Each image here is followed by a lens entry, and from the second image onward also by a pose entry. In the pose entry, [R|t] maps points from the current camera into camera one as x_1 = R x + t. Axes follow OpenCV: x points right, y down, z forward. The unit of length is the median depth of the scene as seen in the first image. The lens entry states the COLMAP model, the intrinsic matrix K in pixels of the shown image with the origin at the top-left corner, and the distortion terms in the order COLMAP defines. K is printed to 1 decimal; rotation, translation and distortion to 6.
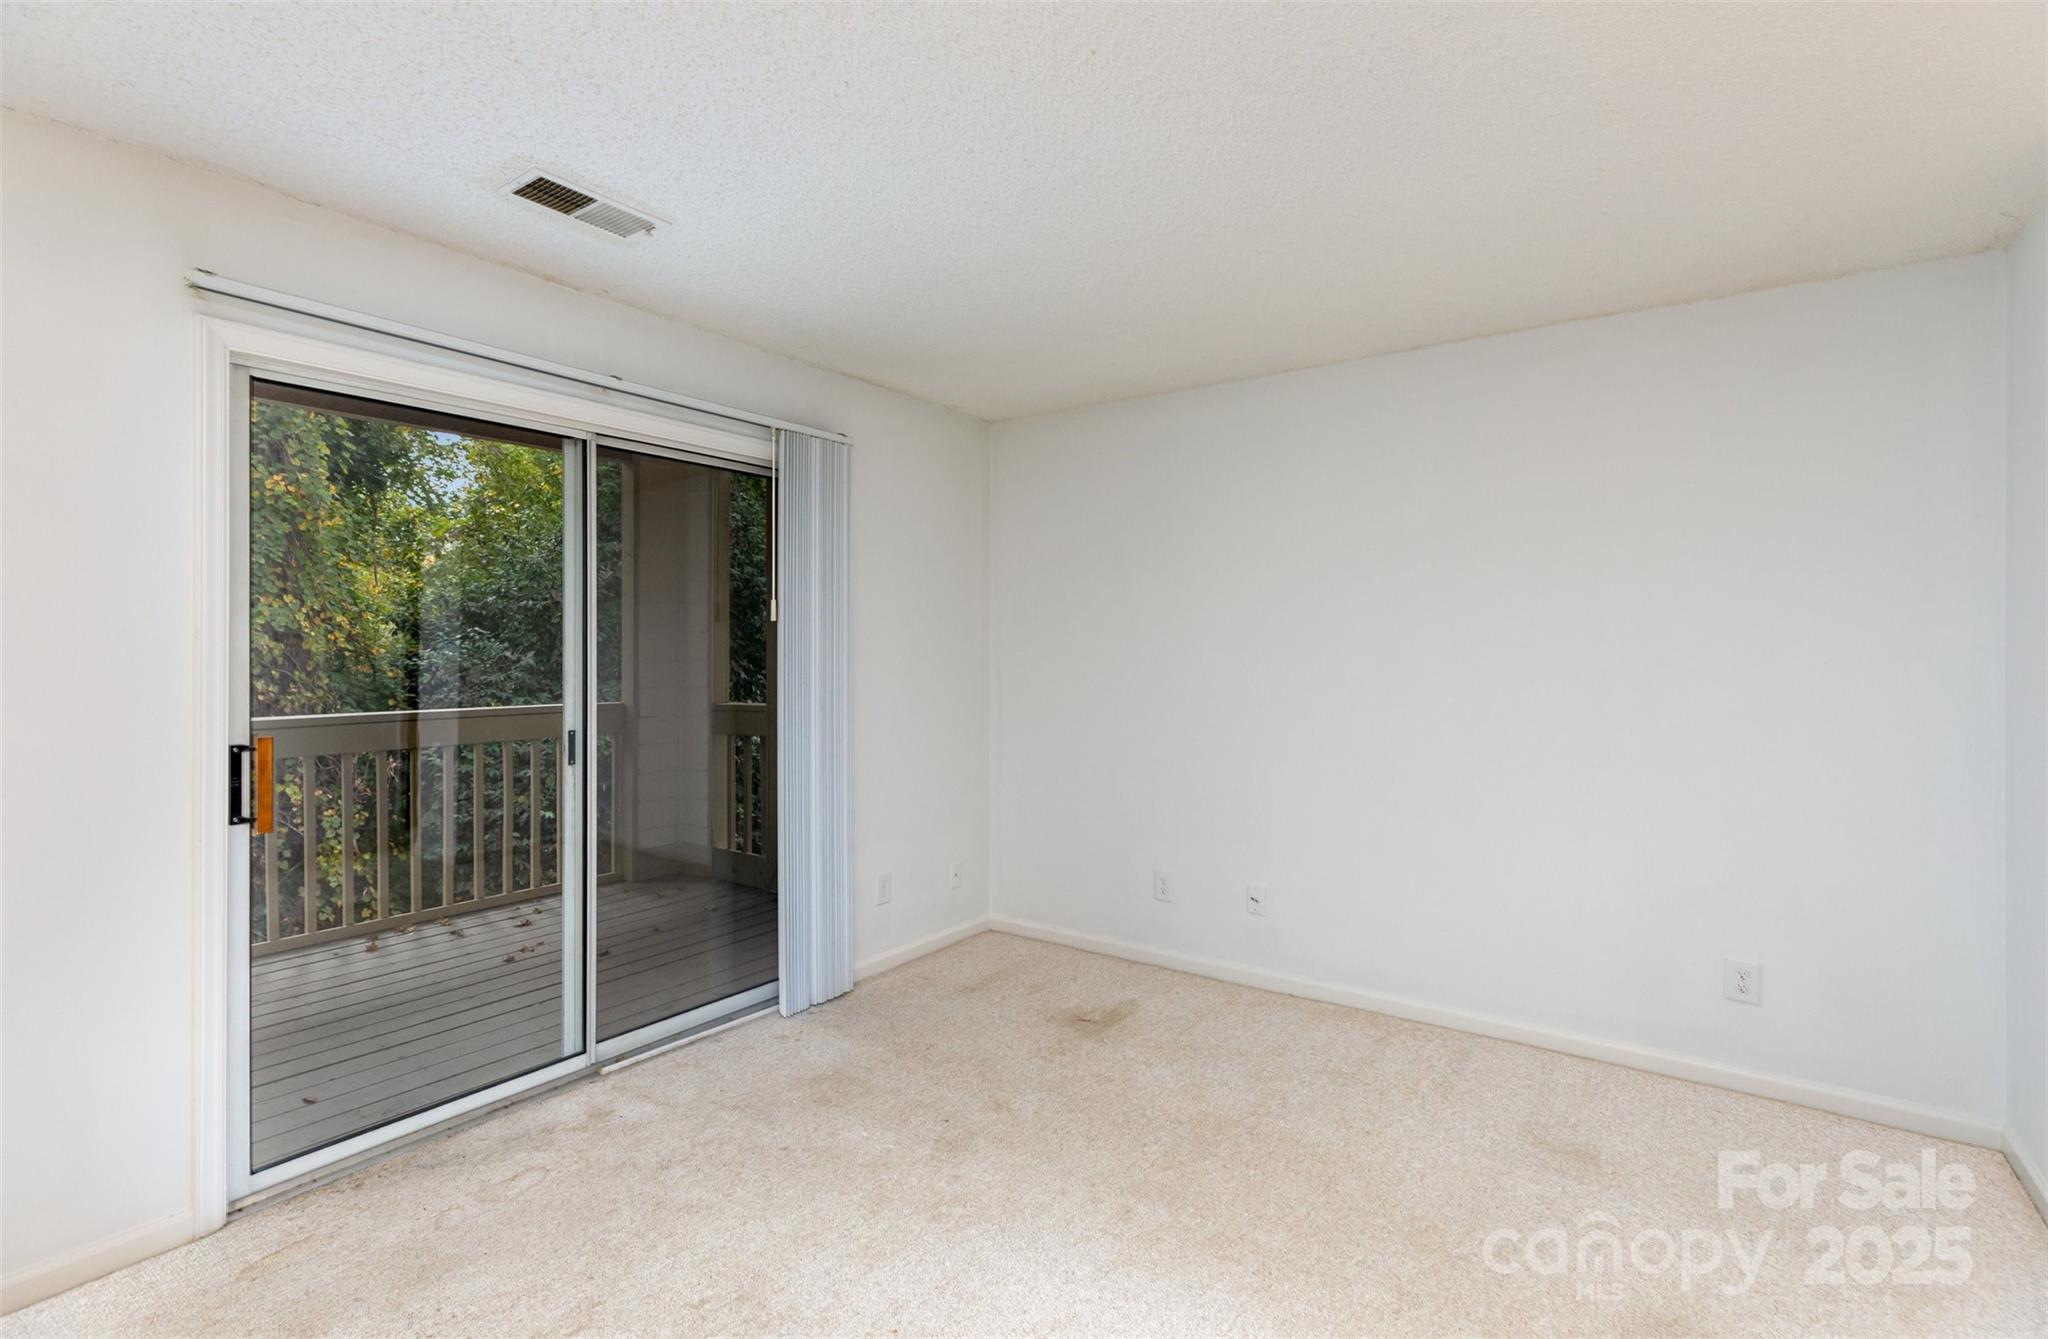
lens RADIAL K [[964.2, 0, 964.8], [0, 964.2, 643.9], [0, 0, 1]] dist [0.001419, 0.000119]
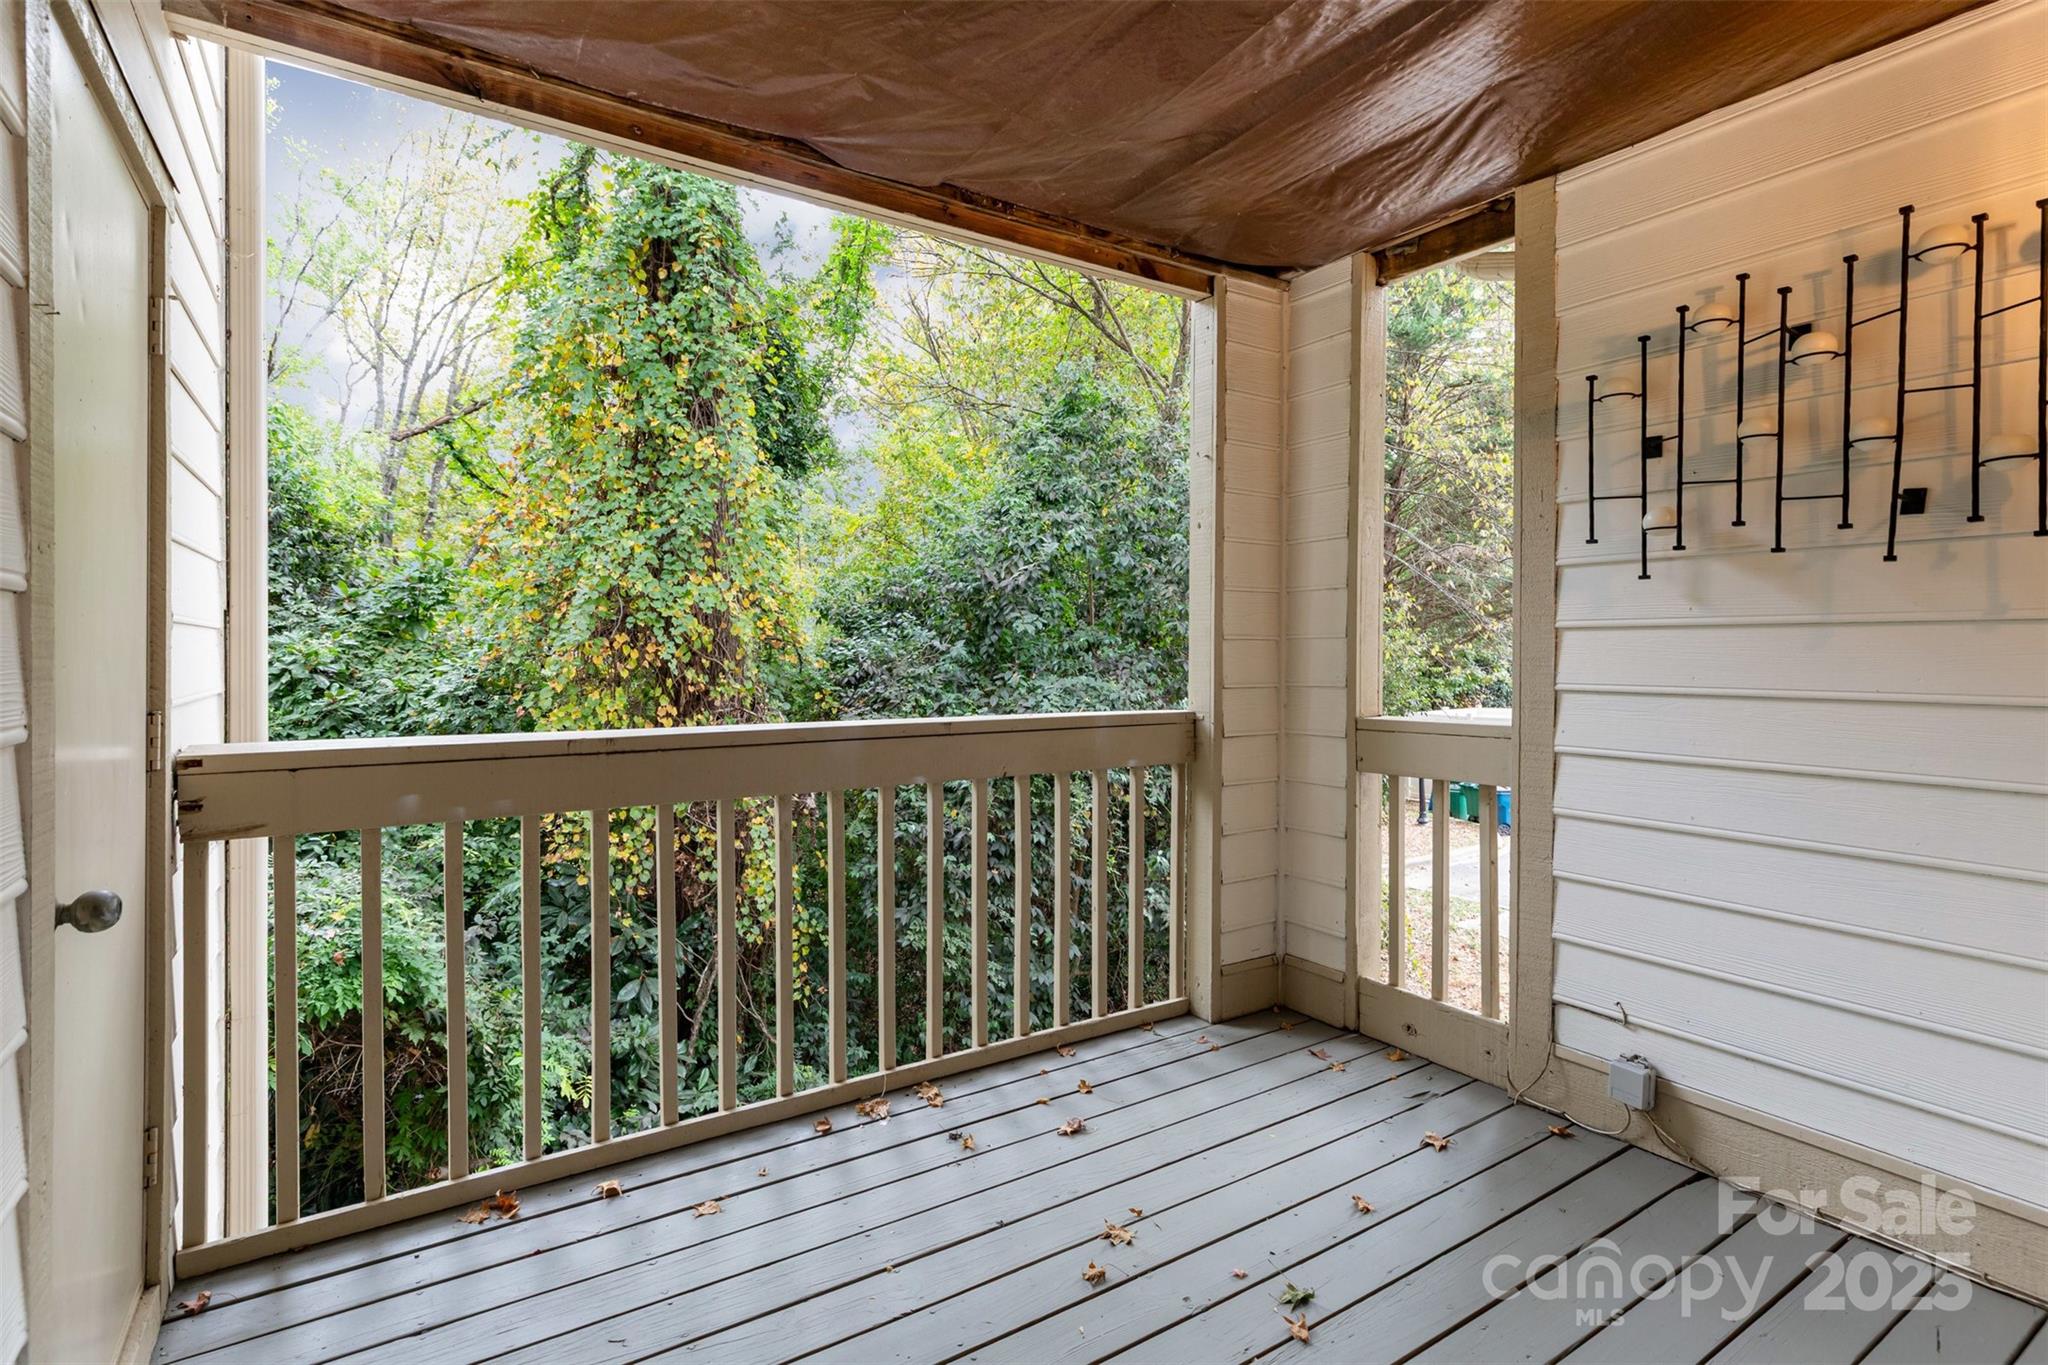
lens RADIAL K [[904.0, 0, 1025.5], [0, 904.0, 655.0], [0, 0, 1]] dist [-0.000082, 0.000011]
pose [[0.956411, 0.006561, -0.291950, -0.178916], [-0.003905, 0.999946, 0.009678, 0.014383], [0.291997, -0.008116, 0.956385, 0.274414]]
